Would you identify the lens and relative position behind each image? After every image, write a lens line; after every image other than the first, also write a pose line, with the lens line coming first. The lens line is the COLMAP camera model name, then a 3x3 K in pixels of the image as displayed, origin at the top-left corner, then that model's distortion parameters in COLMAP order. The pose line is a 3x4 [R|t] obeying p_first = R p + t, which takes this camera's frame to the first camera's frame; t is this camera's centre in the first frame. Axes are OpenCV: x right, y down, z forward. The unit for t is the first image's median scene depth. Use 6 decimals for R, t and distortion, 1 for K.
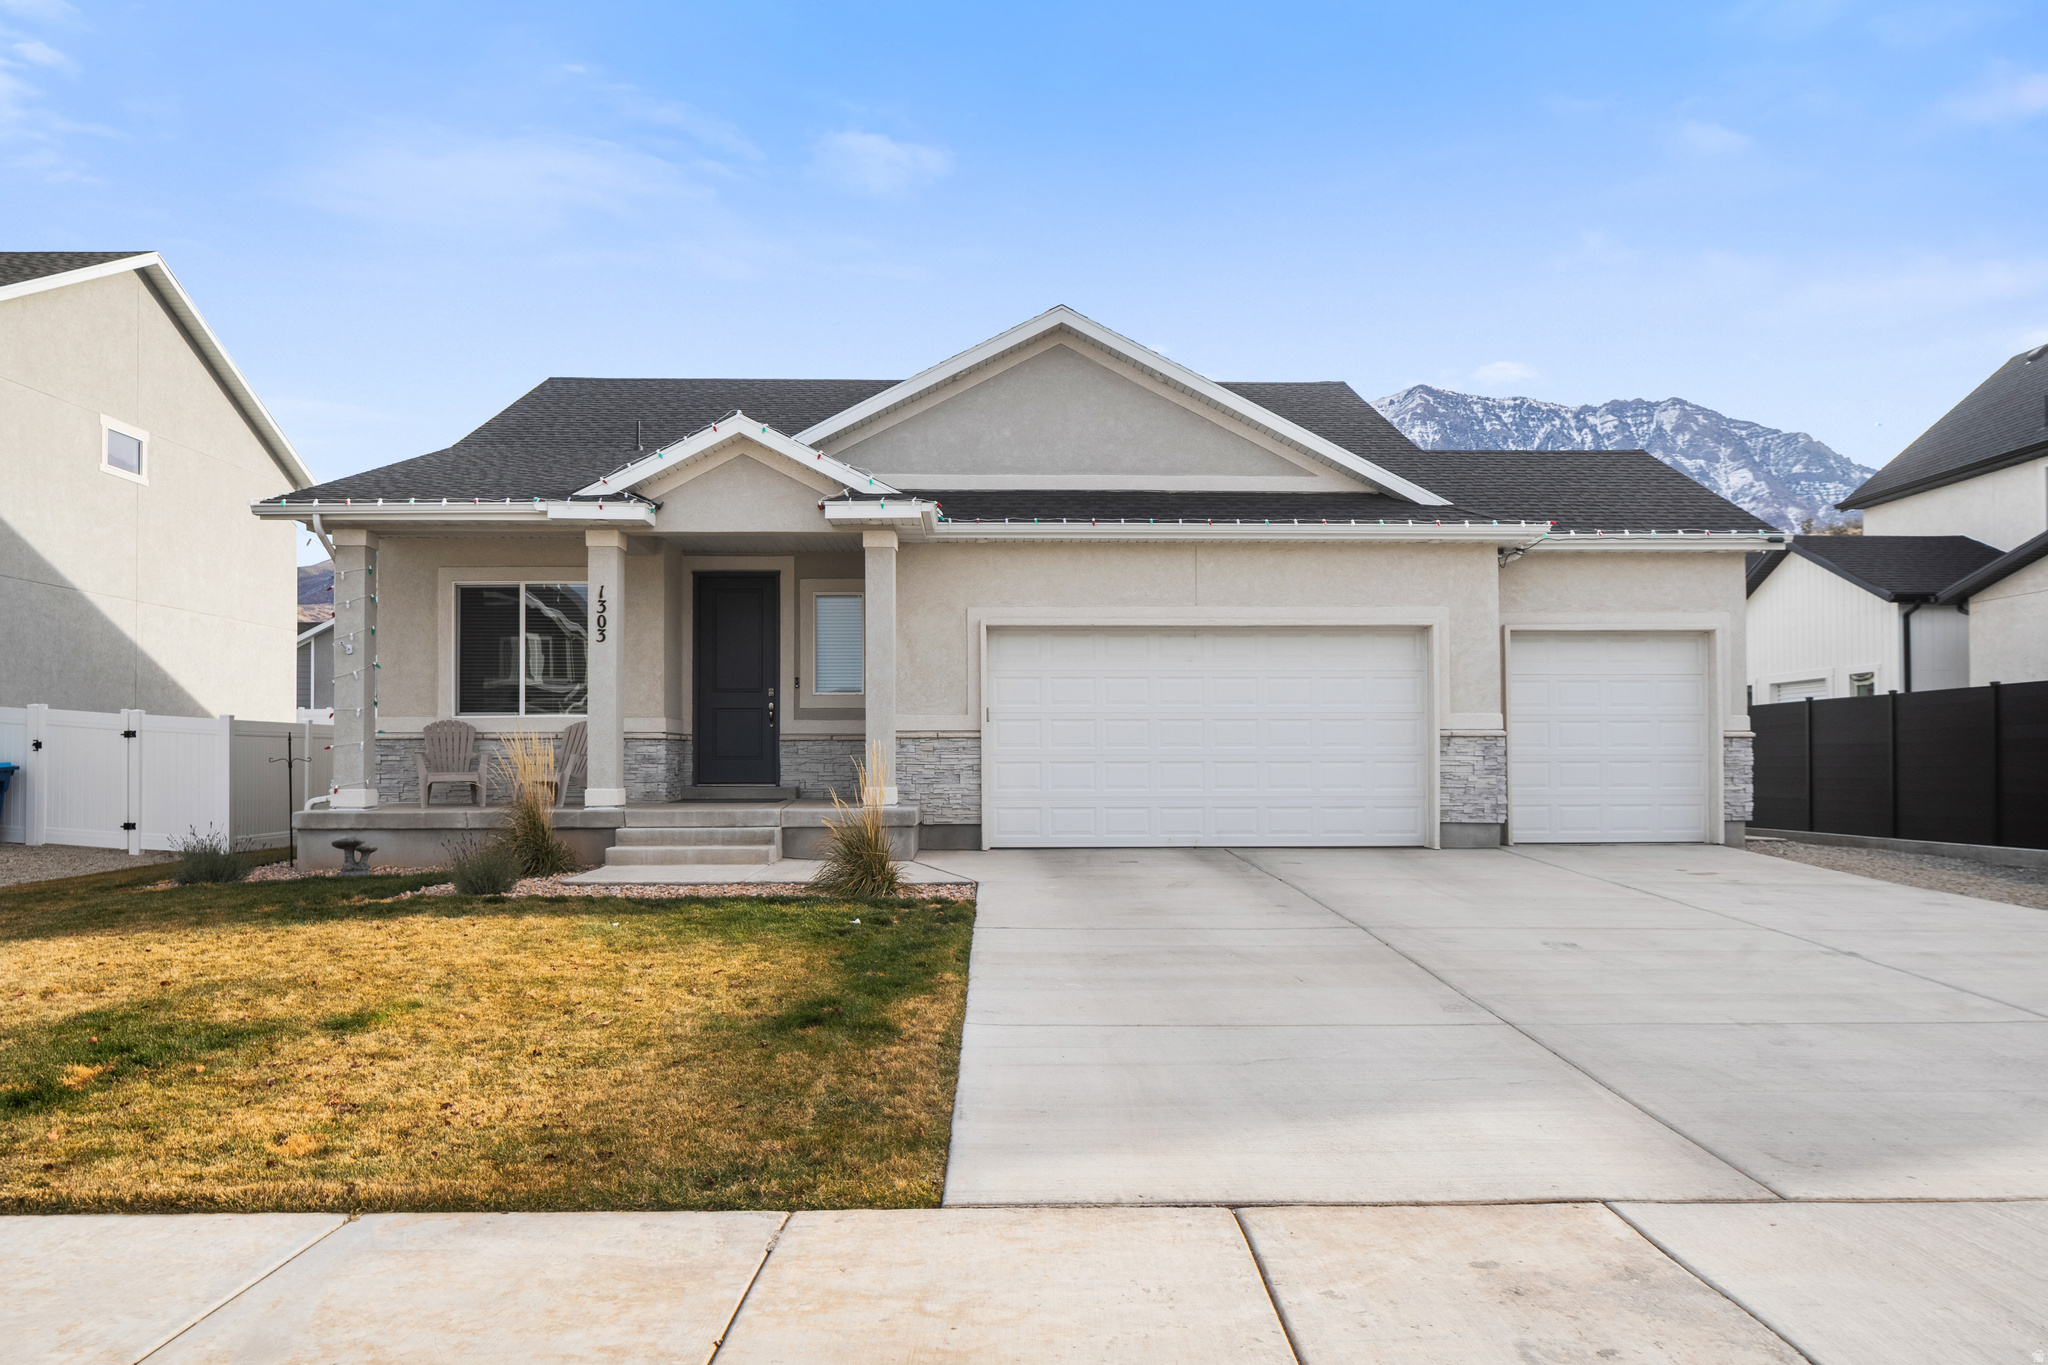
lens RADIAL K [[1430.0, 0, 1035.9], [0, 1430.0, 749.4], [0, 0, 1]] dist [-0.011089, 0.002435]
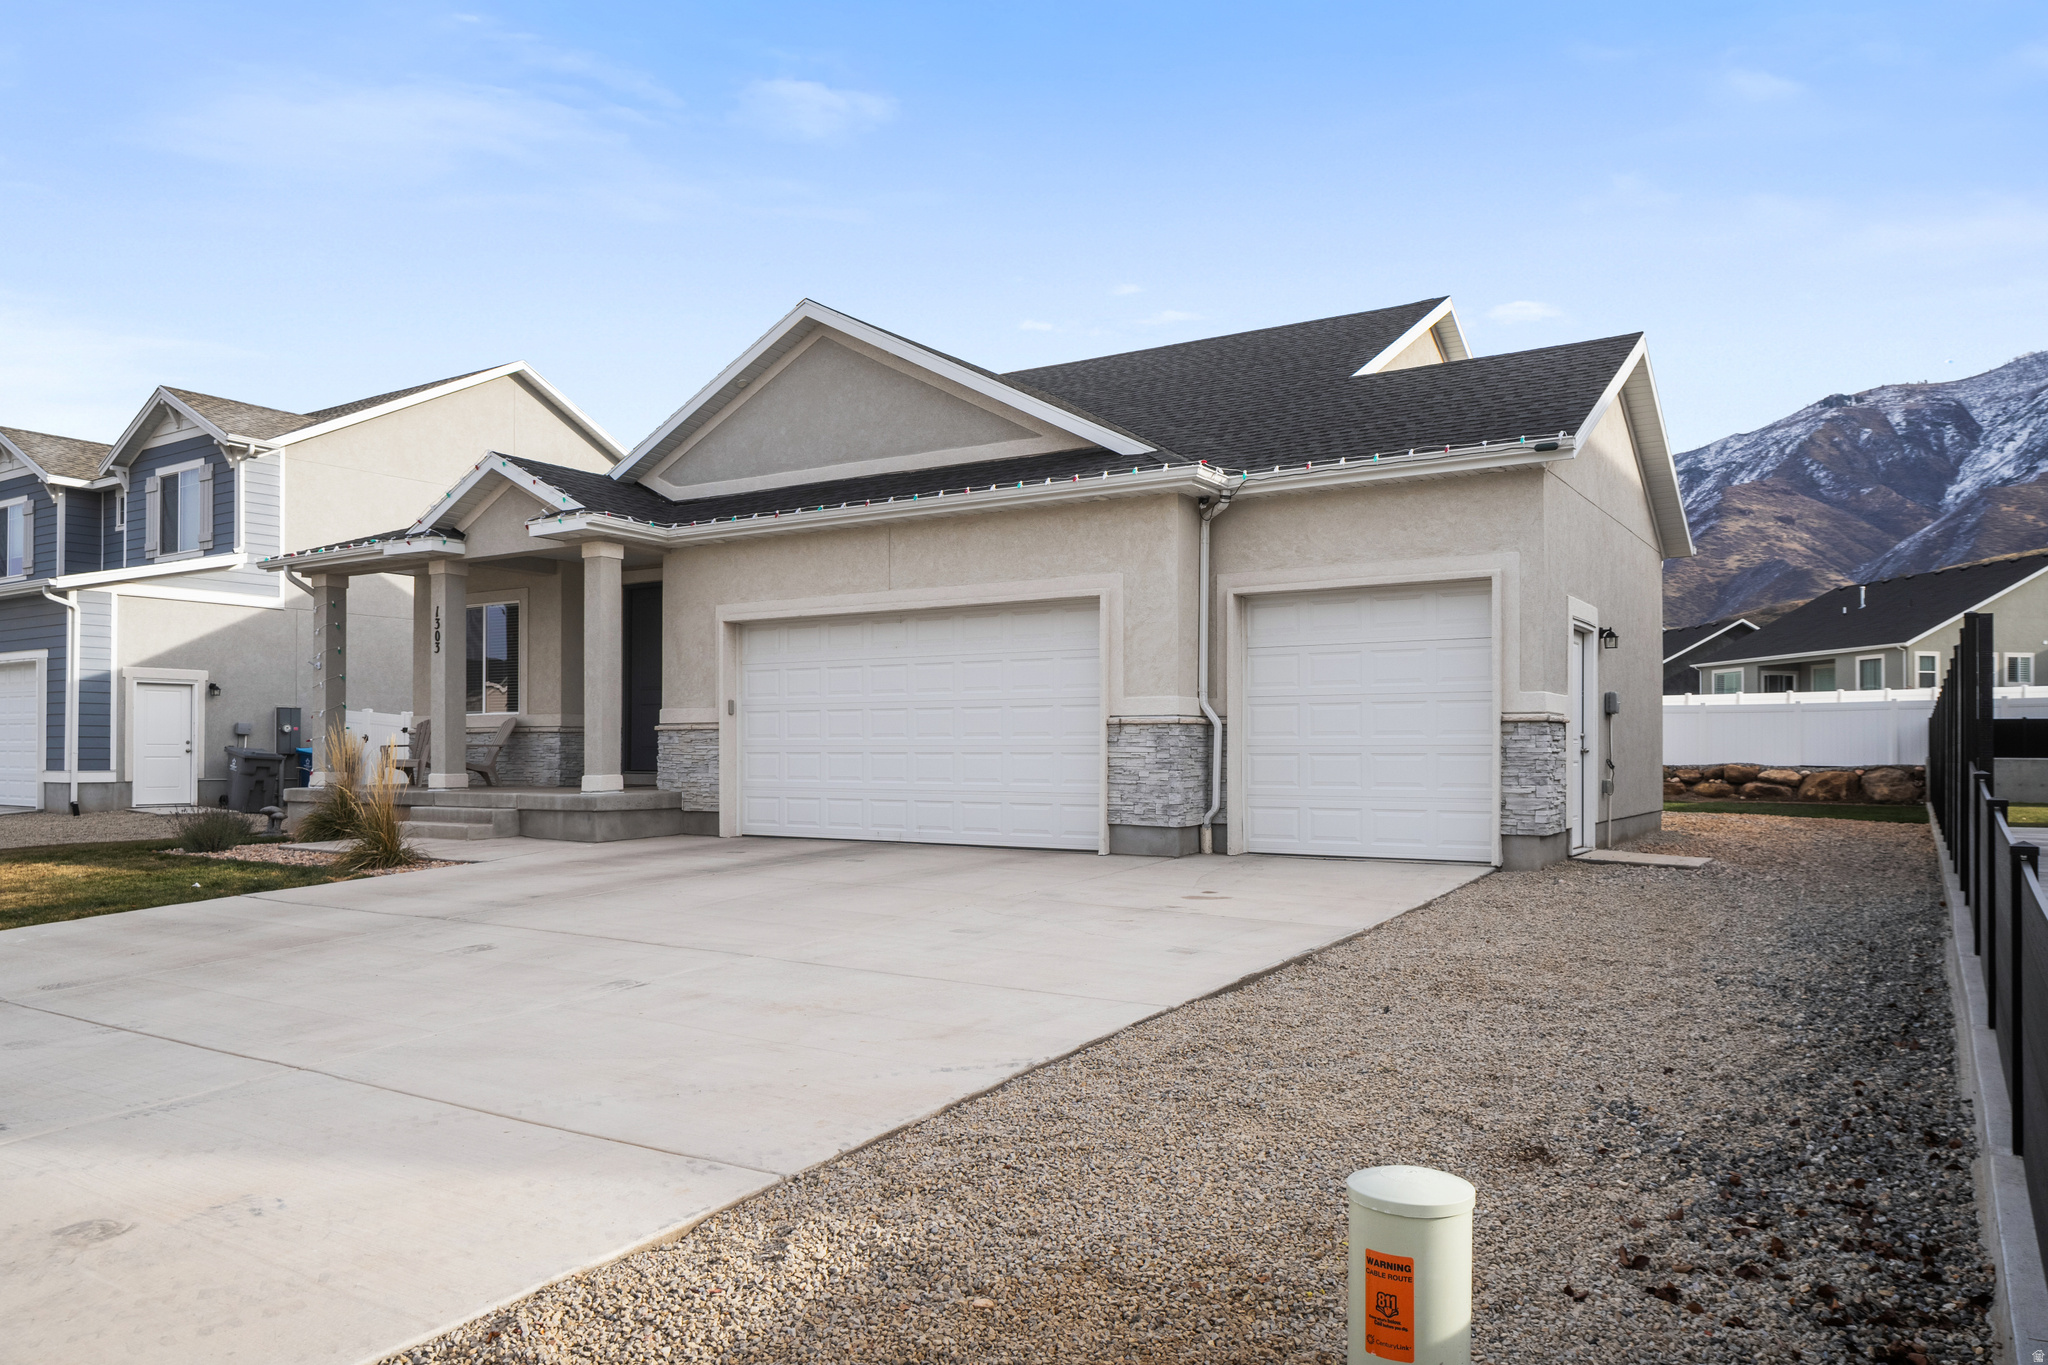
lens RADIAL K [[1430.0, 0, 1029.0], [0, 1430.0, 754.6], [0, 0, 1]] dist [-0.011089, 0.002435]
pose [[0.825893, 0.003198, -0.563818, 0.718145], [0.003919, 0.999927, 0.011412, -0.000803], [0.563813, -0.011635, 0.825820, 0.255690]]
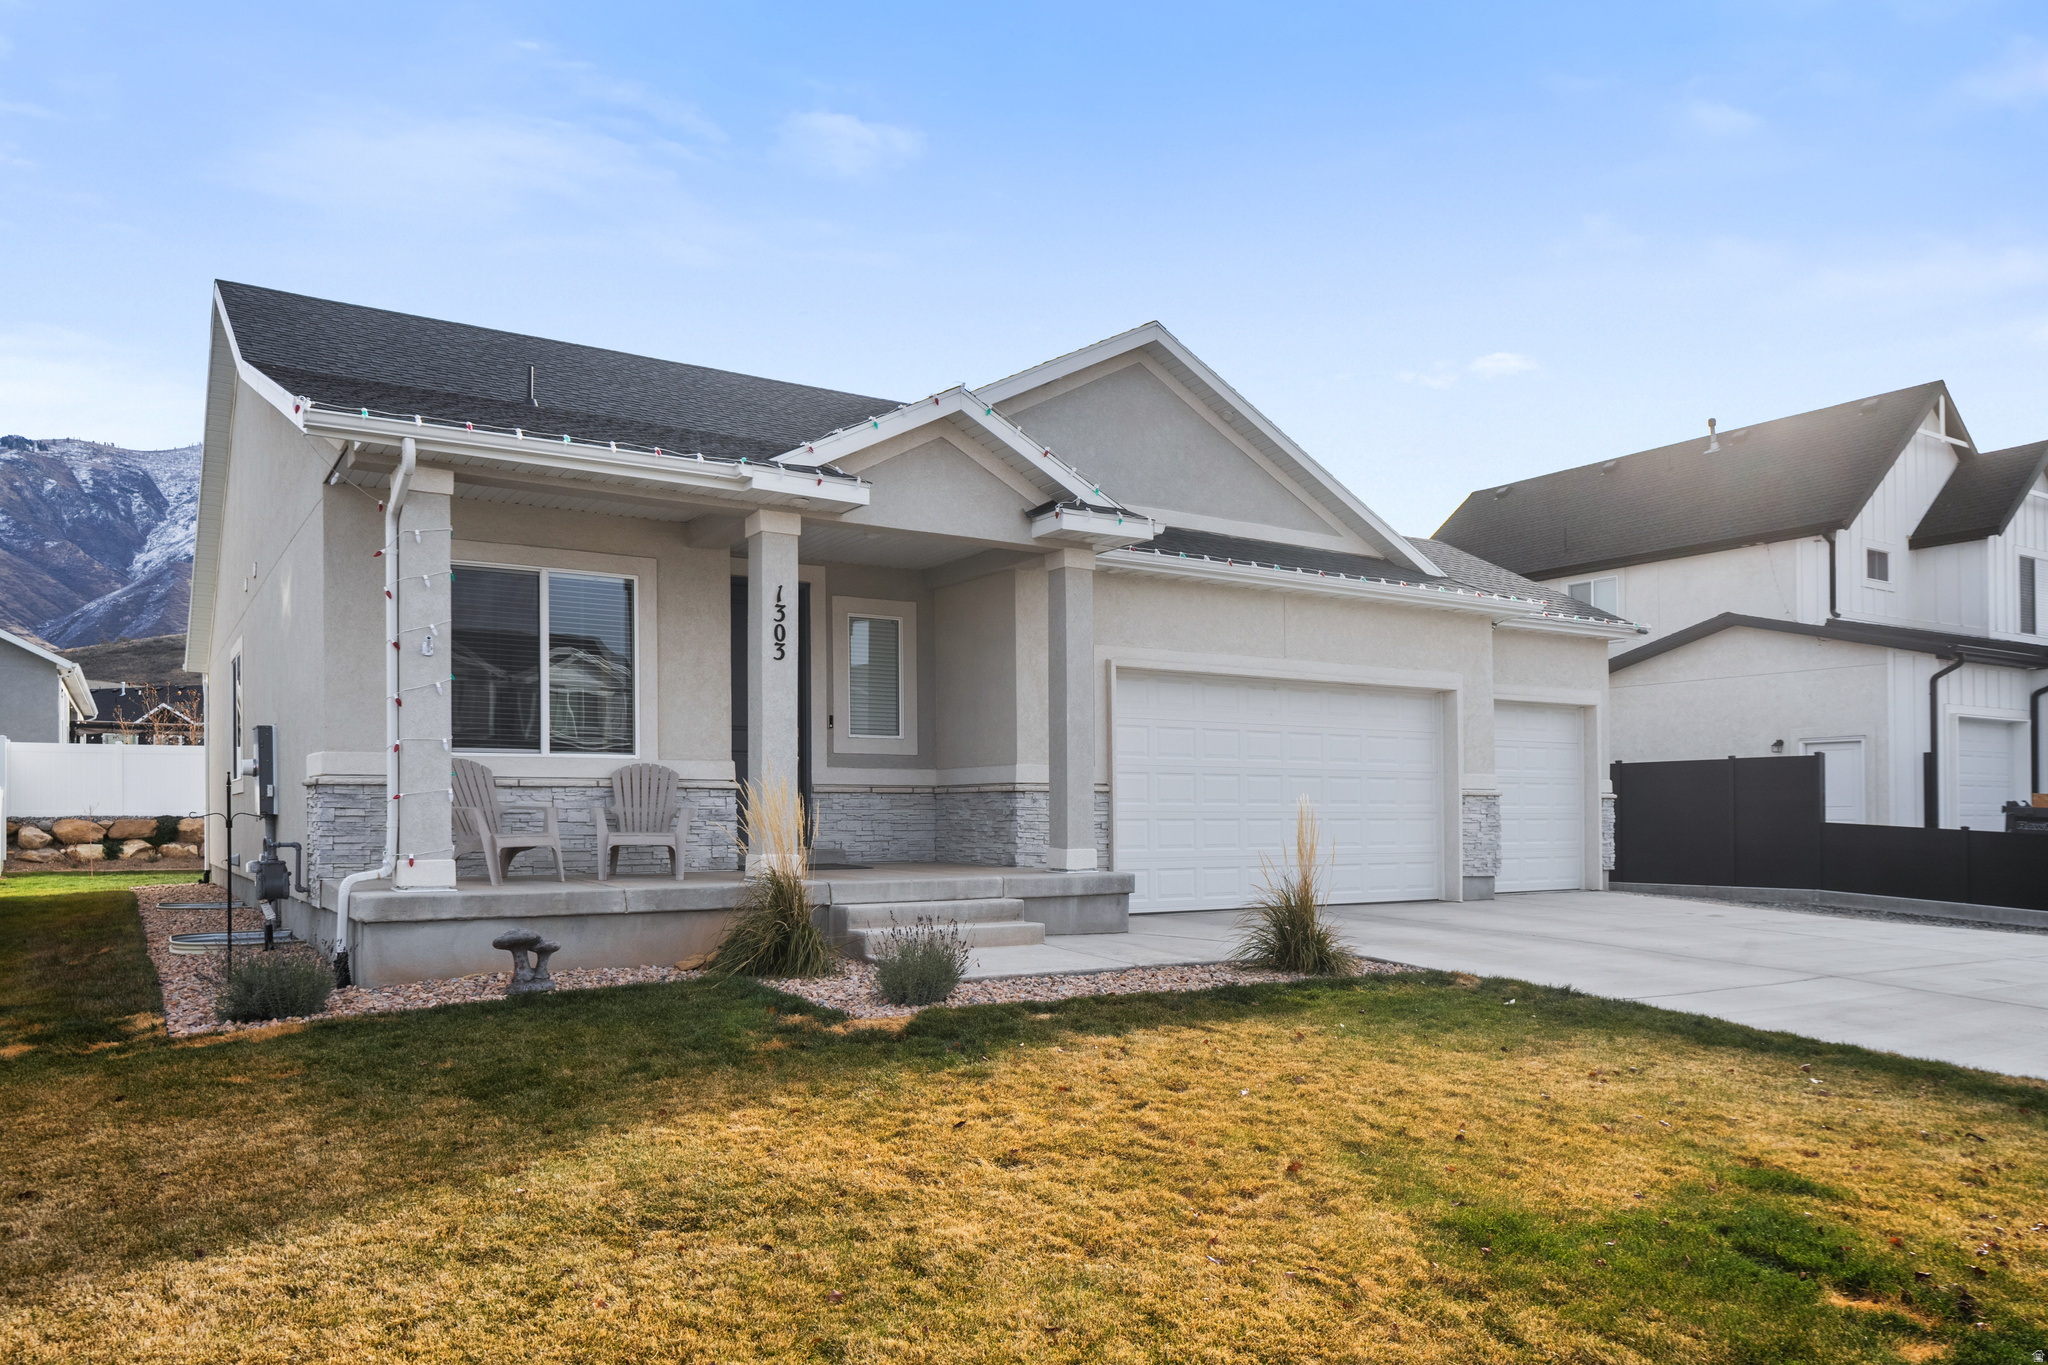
lens RADIAL K [[1430.0, 0, 1034.0], [0, 1430.0, 813.2], [0, 0, 1]] dist [-0.011089, 0.002435]
pose [[0.853009, 0.003665, 0.521883, -0.528191], [-0.007023, 0.999965, 0.004457, 0.001247], [-0.521849, -0.007466, 0.853005, 0.258790]]
